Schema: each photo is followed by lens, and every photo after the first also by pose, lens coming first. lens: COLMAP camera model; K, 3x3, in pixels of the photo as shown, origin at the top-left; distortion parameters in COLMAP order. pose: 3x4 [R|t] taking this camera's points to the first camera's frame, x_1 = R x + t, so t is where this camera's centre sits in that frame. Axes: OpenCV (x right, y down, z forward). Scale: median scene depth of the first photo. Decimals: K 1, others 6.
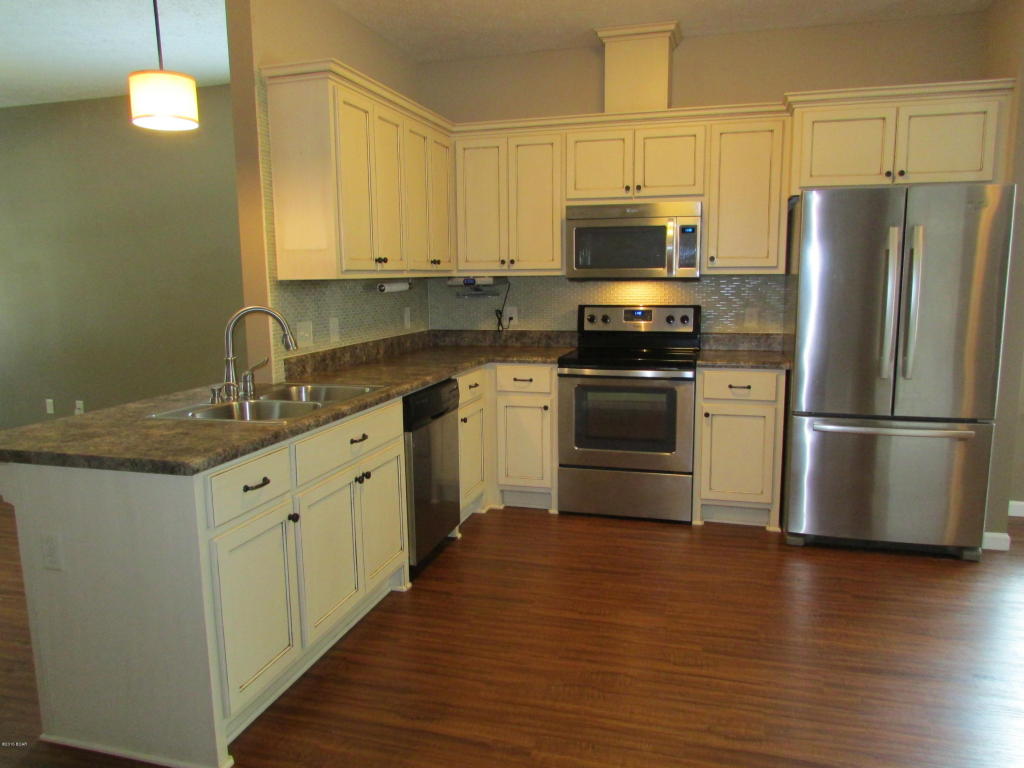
lens RADIAL K [[737.7, 0, 515.6], [0, 737.7, 383.2], [0, 0, 1]] dist [-0.000208, -0.001481]
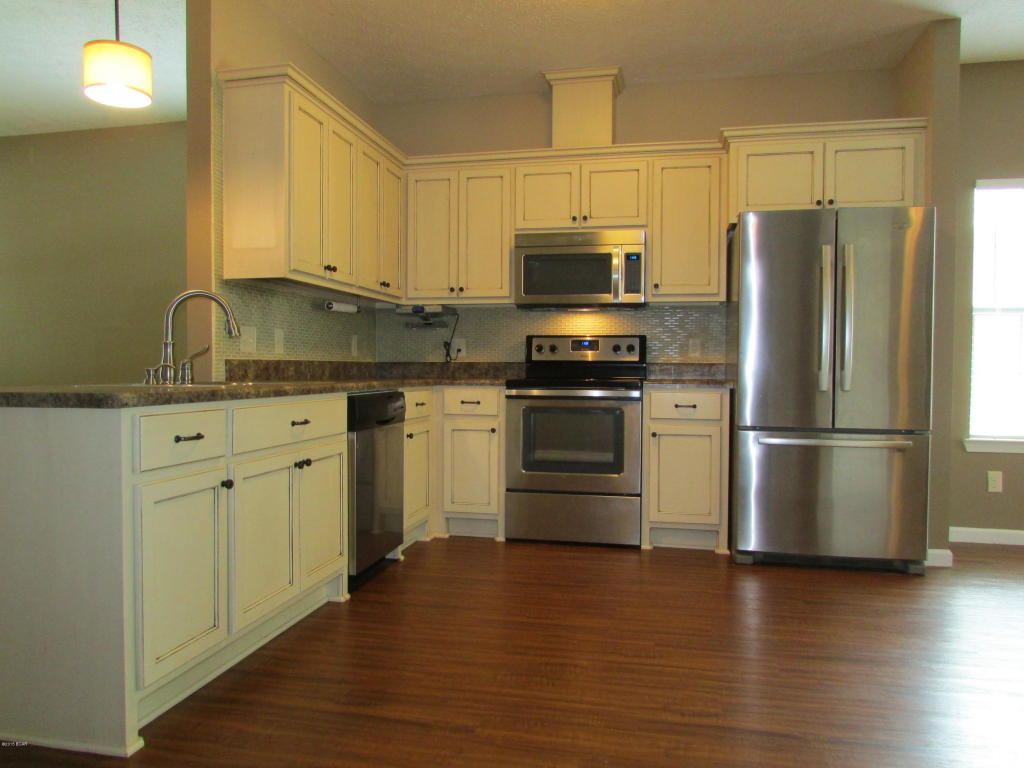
lens RADIAL K [[736.6, 0, 512.0], [0, 736.6, 384.0], [0, 0, 1]] dist [-0.002259, 0.001275]
pose [[0.997692, 0.014854, 0.066261, -0.000463], [-0.006375, 0.991961, -0.126383, 0.110826], [-0.067606, 0.125669, 0.989766, 0.015566]]
